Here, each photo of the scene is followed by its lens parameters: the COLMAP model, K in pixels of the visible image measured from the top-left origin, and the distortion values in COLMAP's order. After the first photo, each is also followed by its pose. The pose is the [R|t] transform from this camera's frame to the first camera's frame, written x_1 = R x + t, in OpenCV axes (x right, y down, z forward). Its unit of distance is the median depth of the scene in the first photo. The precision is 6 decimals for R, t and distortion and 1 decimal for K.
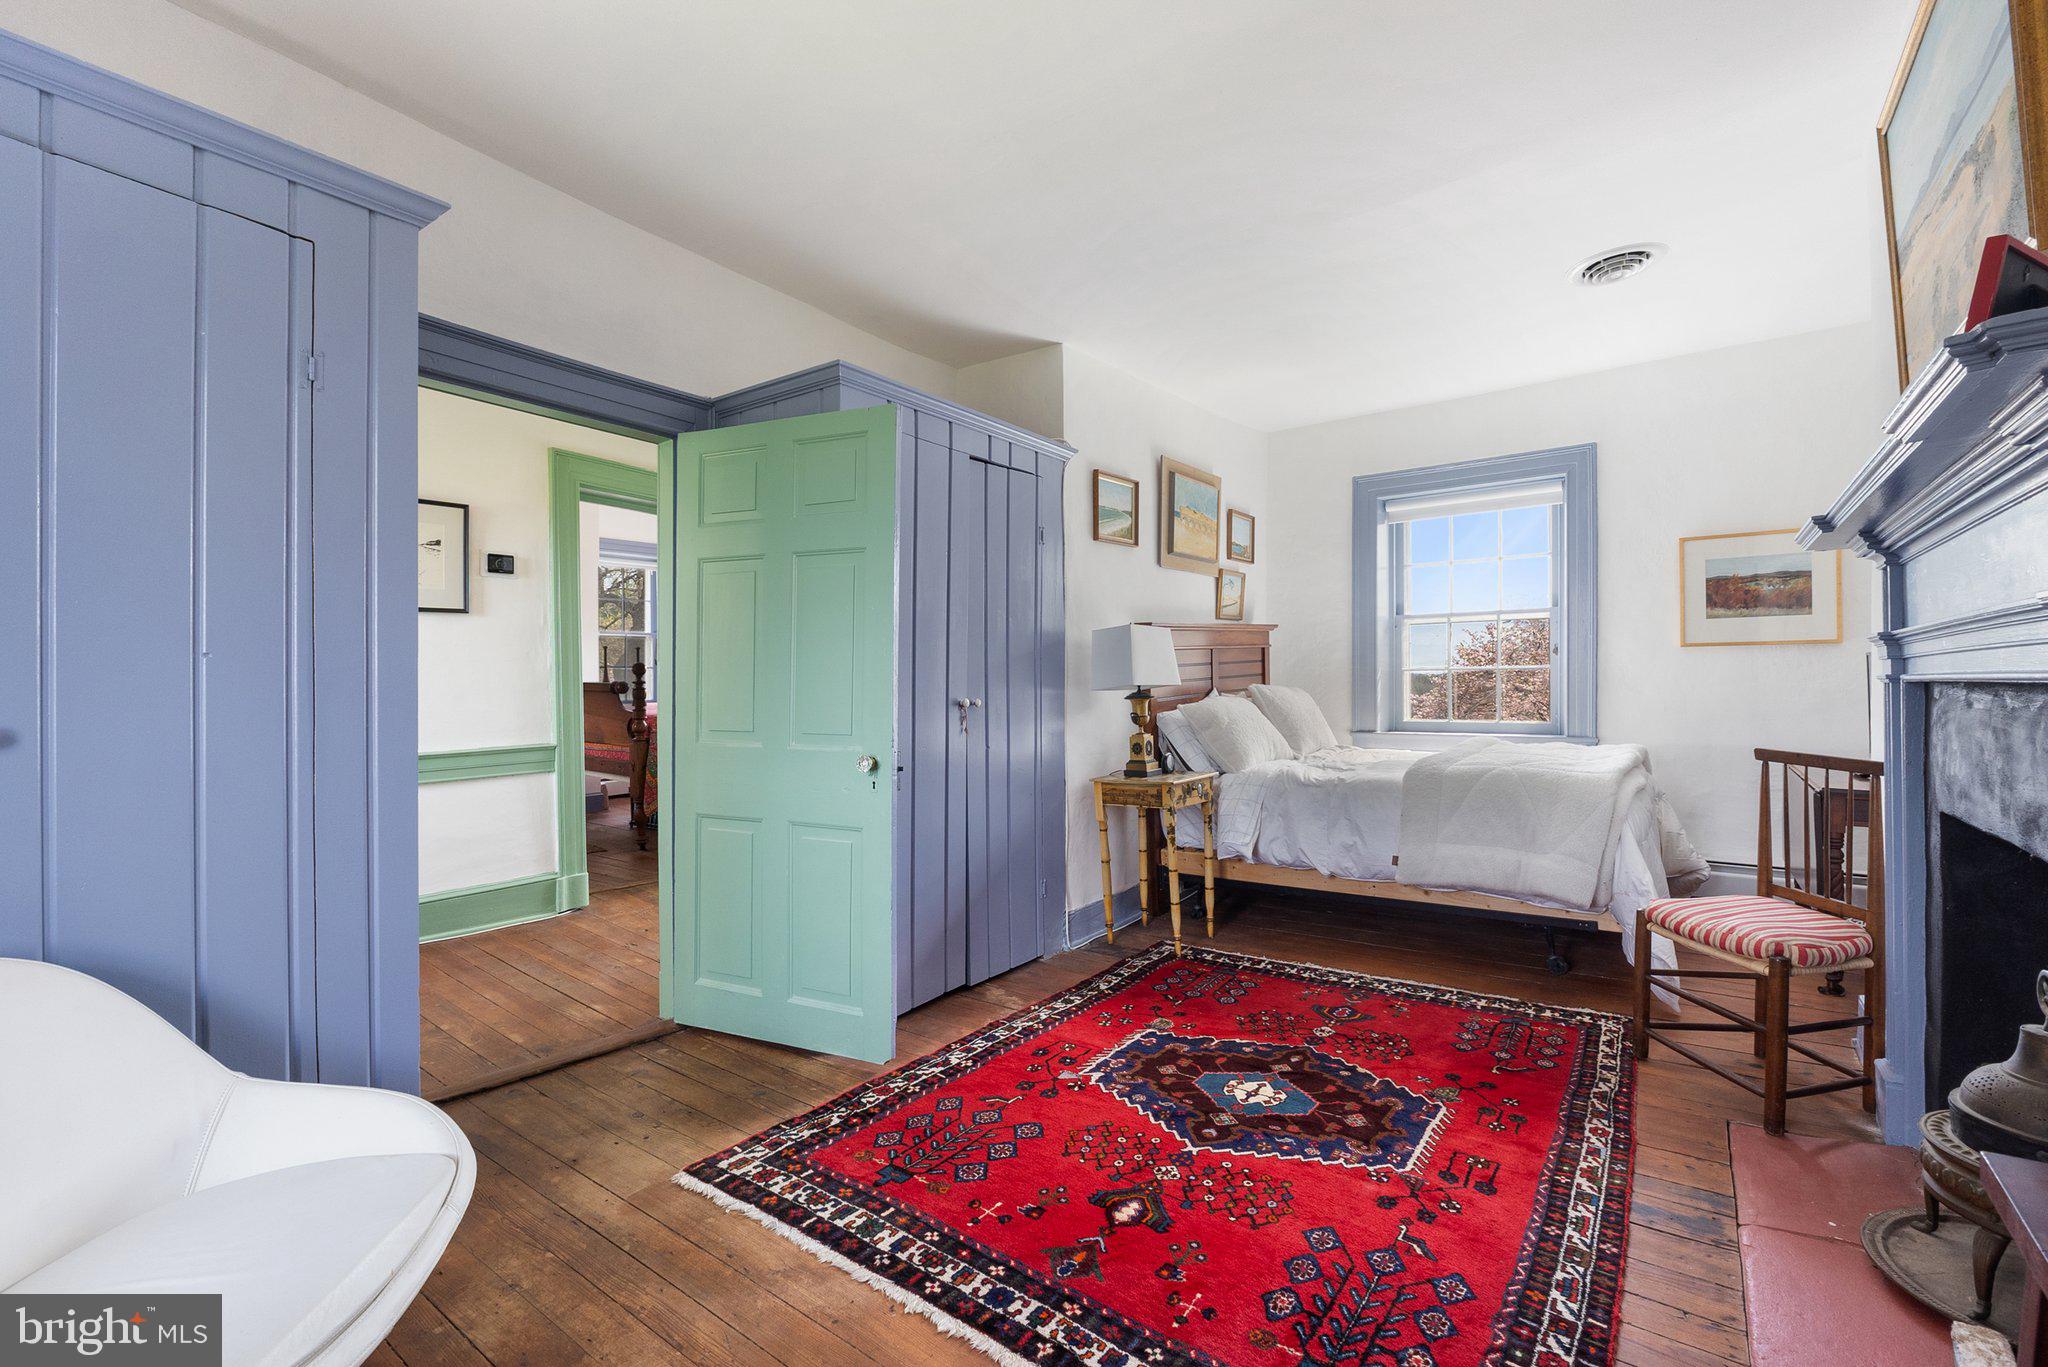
lens RADIAL K [[897.8, 0, 1020.8], [0, 897.8, 684.3], [0, 0, 1]] dist [0.001562, -0.000047]
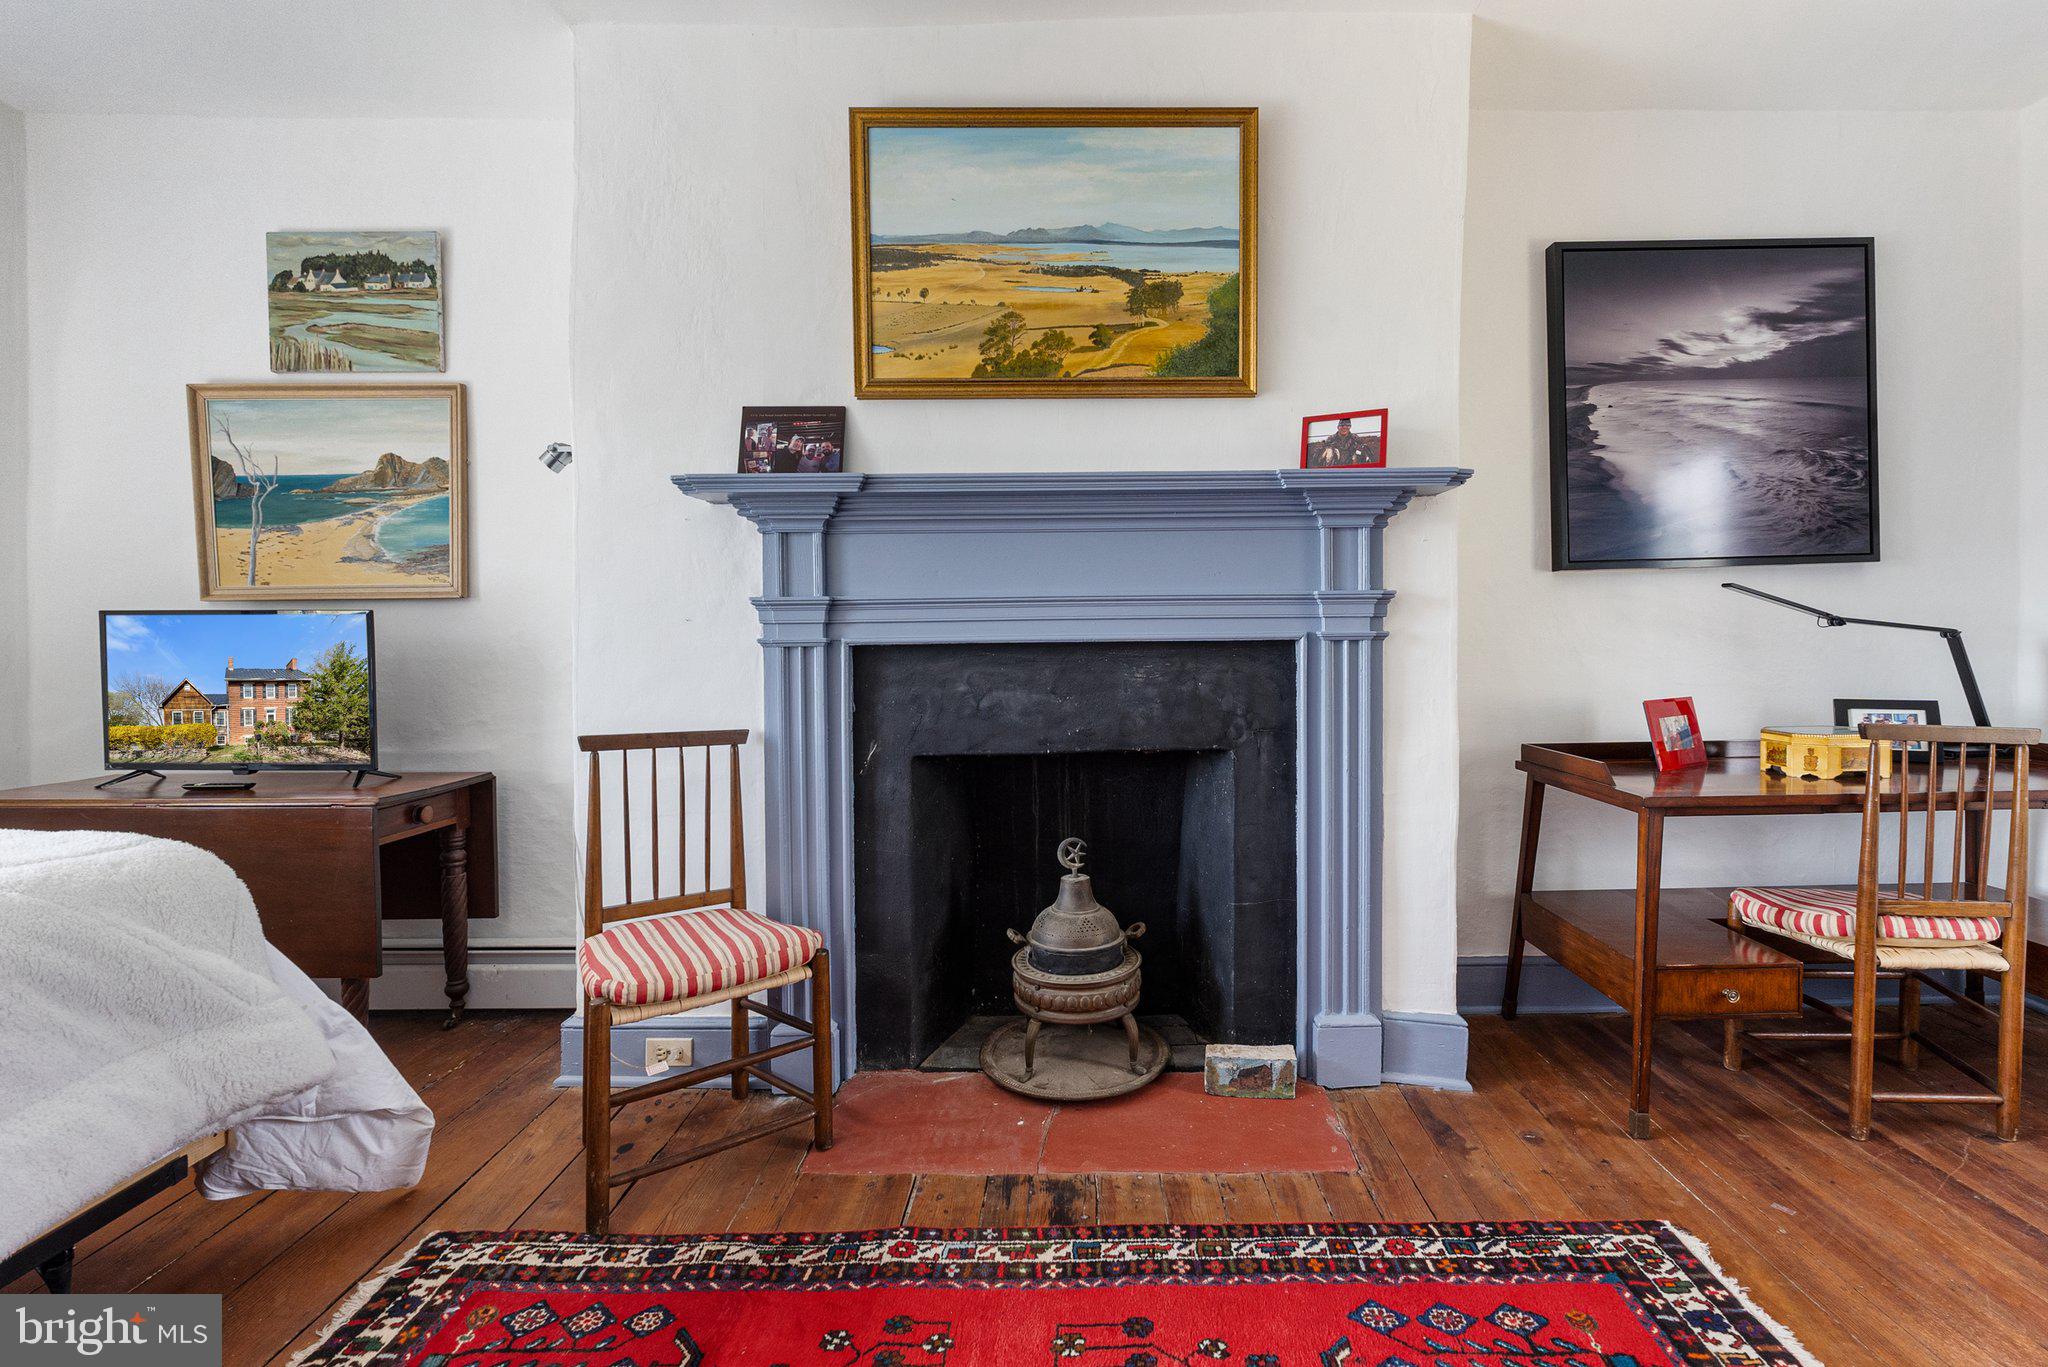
lens RADIAL K [[897.8, 0, 1033.1], [0, 897.8, 691.4], [0, 0, 1]] dist [0.001562, -0.000047]
pose [[-0.627954, 0.003685, 0.778242, 0.004016], [0.006212, 0.999981, 0.000278, 0.037176], [-0.778226, 0.005009, -0.627965, 1.209479]]
